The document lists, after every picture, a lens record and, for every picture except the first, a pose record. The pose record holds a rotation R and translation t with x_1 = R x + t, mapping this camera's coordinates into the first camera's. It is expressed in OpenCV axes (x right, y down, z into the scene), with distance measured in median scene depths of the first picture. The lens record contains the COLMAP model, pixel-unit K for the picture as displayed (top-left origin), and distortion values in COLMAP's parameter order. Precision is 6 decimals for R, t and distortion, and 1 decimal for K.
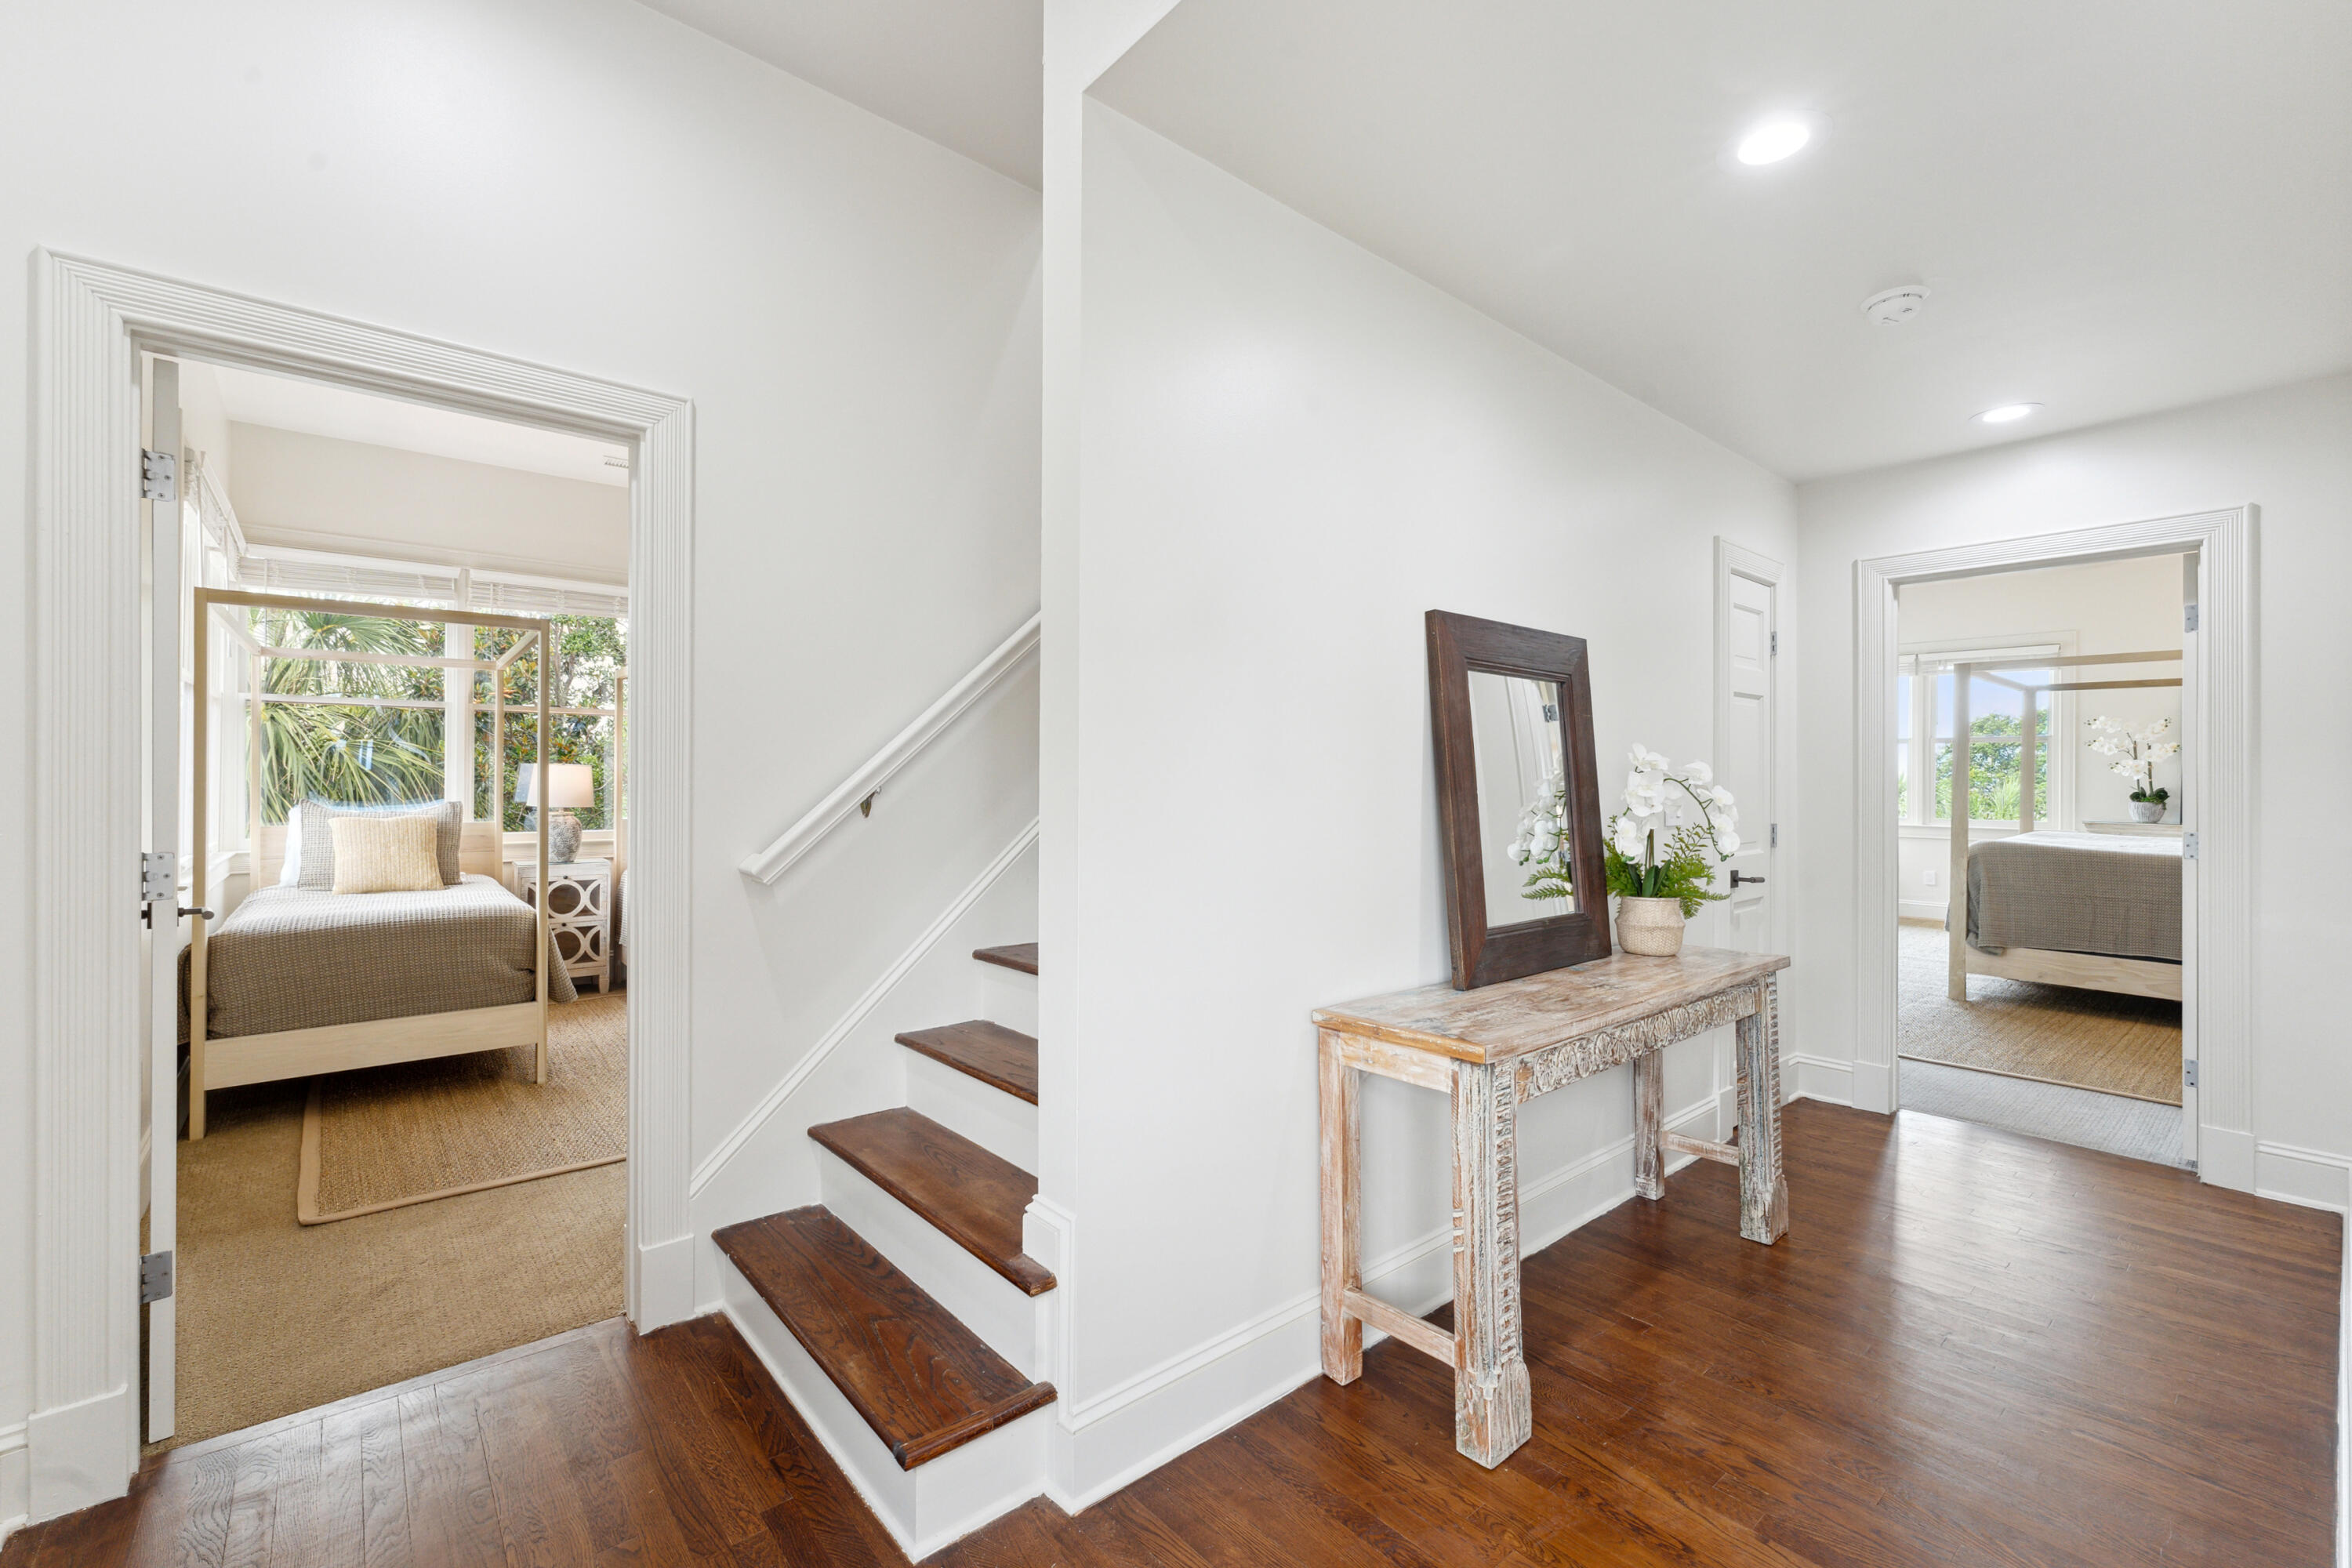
lens RADIAL K [[965.4, 0, 1173.9], [0, 965.4, 781.3], [0, 0, 1]] dist [-0.009096, -0.000706]
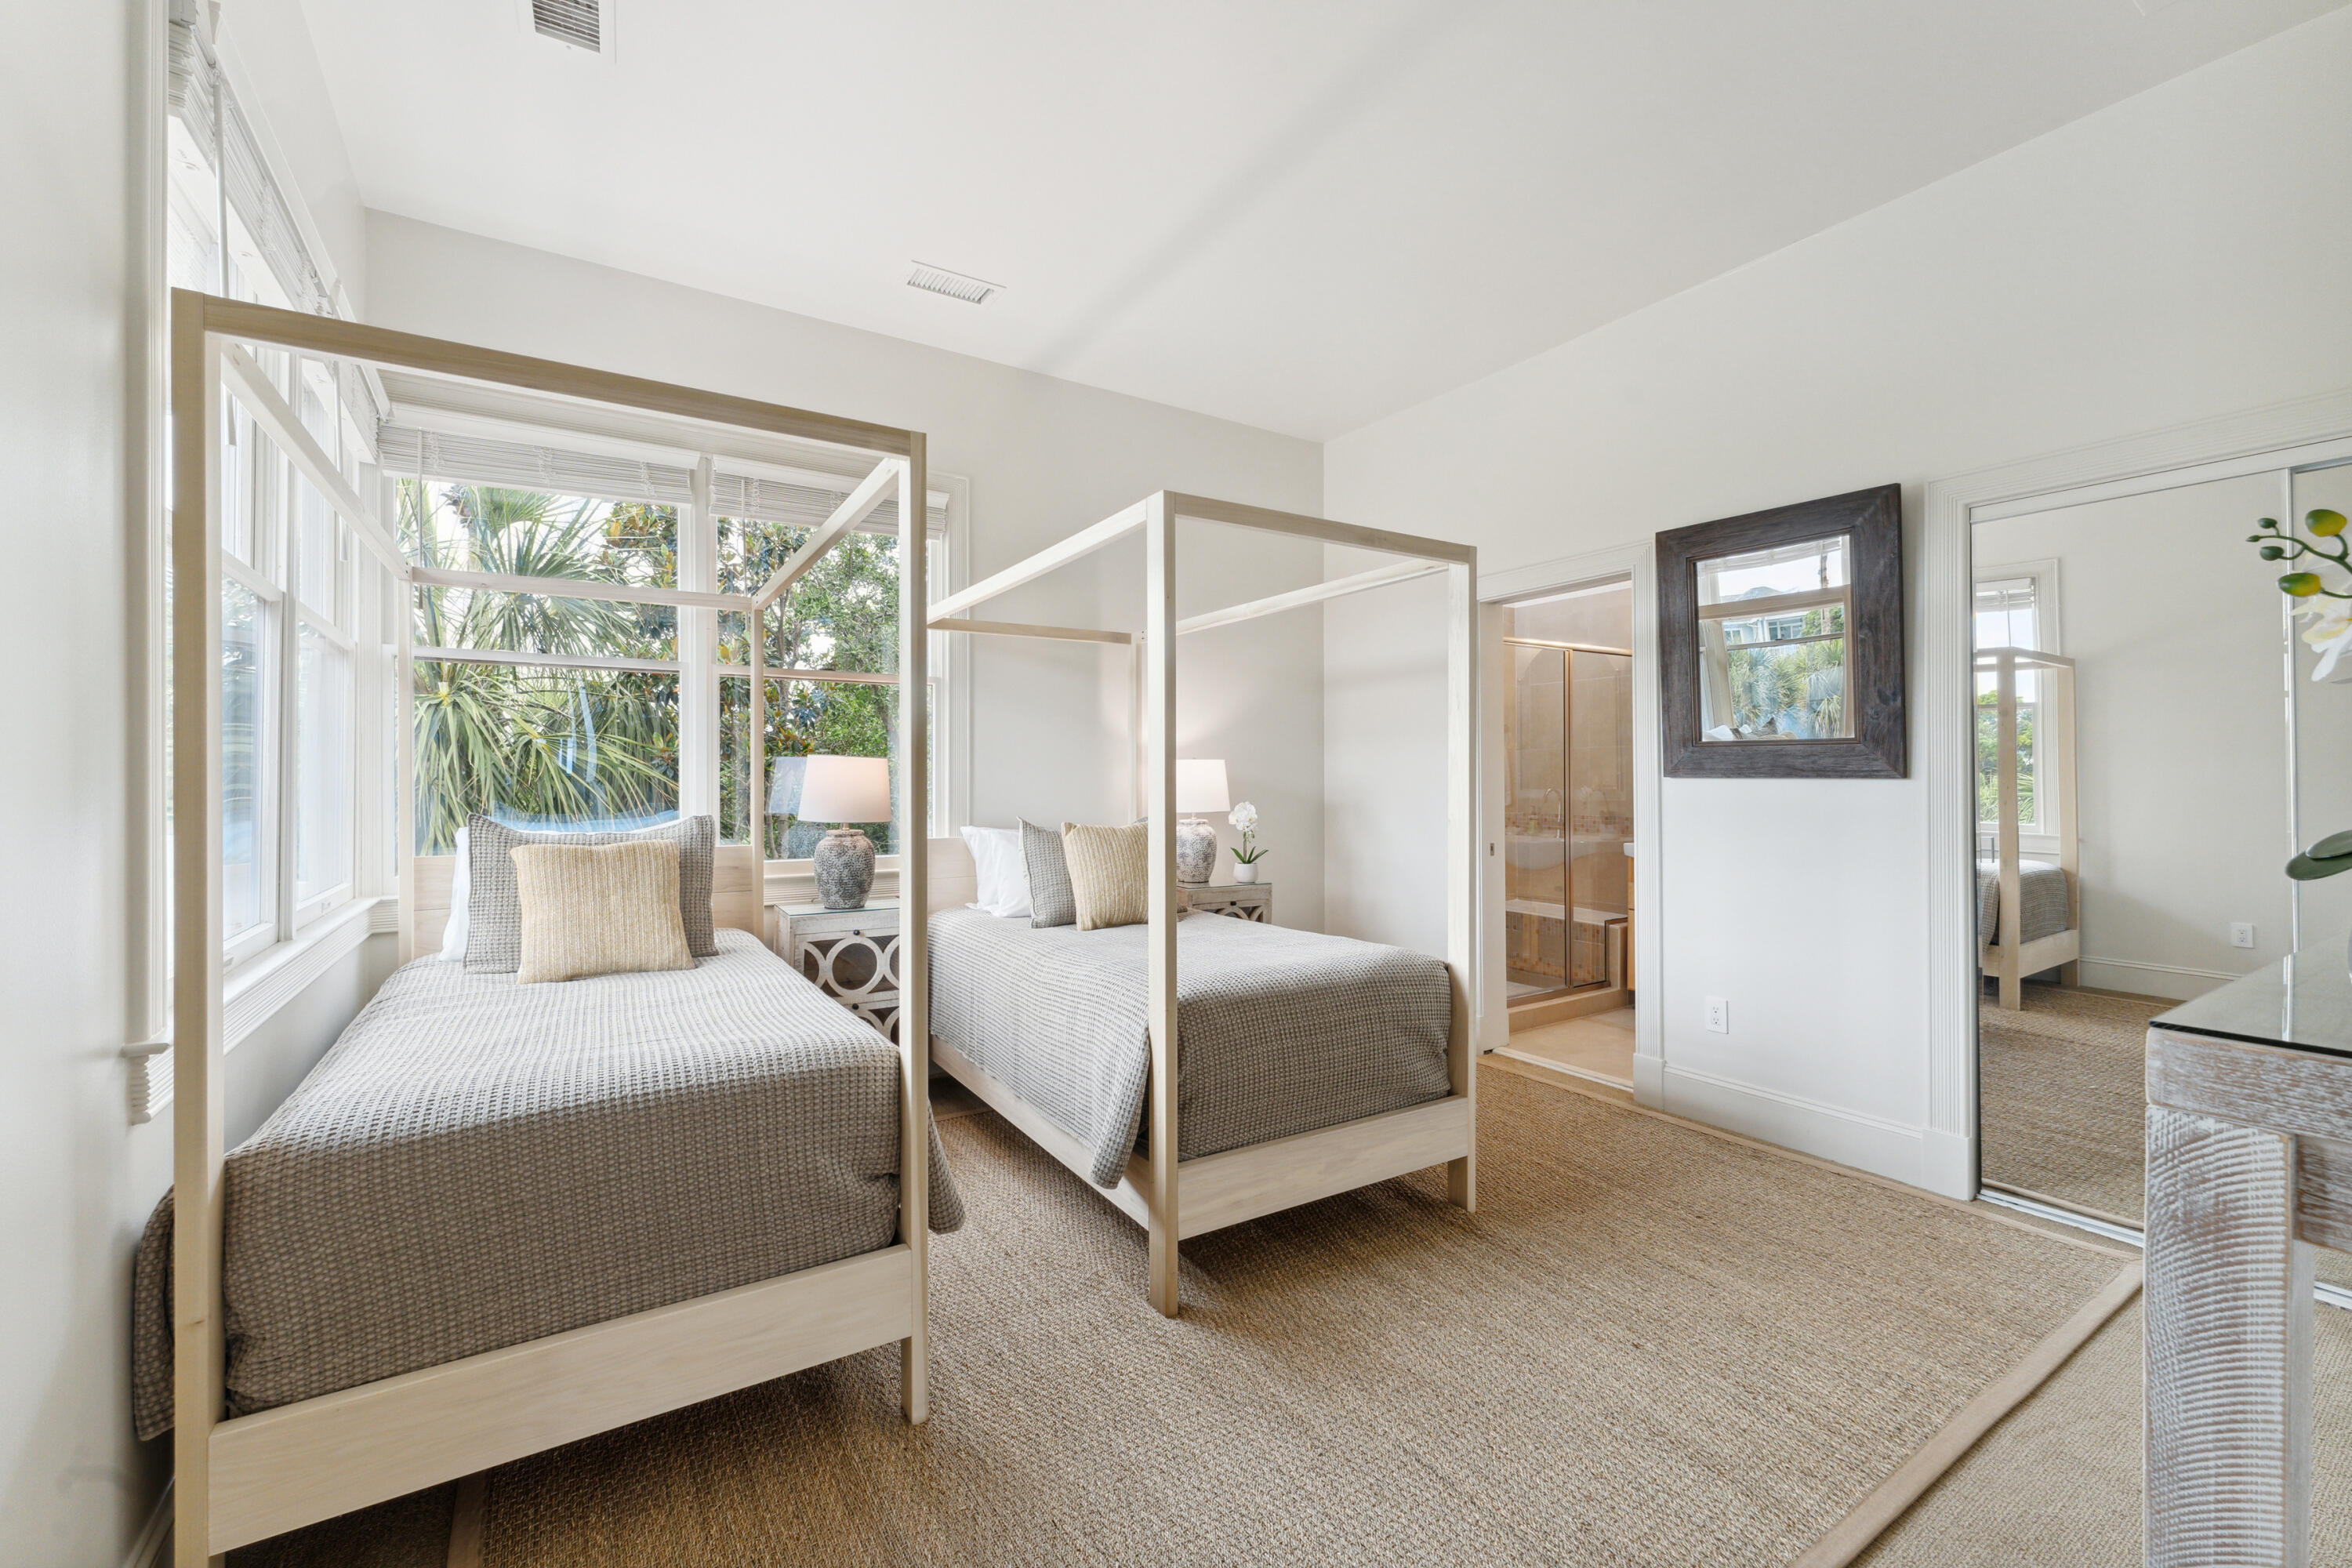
lens RADIAL K [[965.4, 0, 1176.0], [0, 965.4, 781.4], [0, 0, 1]] dist [-0.009096, -0.000706]
pose [[0.990848, -0.010288, -0.134590, -0.333294], [0.010219, 0.999947, -0.001198, 0.003088], [0.134595, -0.000189, 0.990901, 0.393239]]
